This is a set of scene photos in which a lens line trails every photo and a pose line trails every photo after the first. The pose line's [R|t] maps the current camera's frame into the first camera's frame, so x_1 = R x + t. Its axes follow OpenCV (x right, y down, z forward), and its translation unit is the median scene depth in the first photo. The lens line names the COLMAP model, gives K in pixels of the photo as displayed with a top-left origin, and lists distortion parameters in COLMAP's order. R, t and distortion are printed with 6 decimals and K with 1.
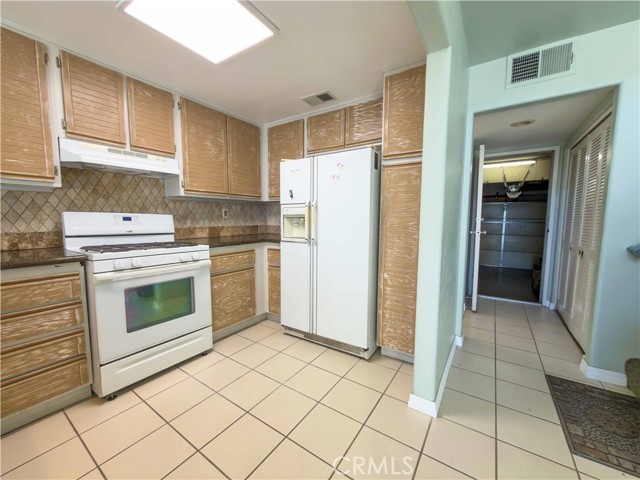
lens RADIAL K [[256.0, 0, 321.3], [0, 256.0, 242.0], [0, 0, 1]] dist [0.001266, -0.000275]
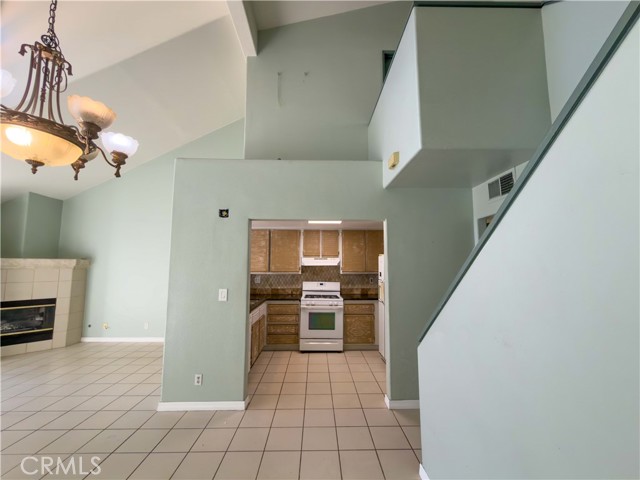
lens RADIAL K [[256.0, 0, 321.7], [0, 256.0, 242.4], [0, 0, 1]] dist [0.001266, -0.000275]
pose [[0.578683, -0.076239, -0.811981, 1.151135], [-0.076369, 0.986181, -0.147022, -0.117117], [0.811969, 0.147090, 0.564863, -0.390129]]
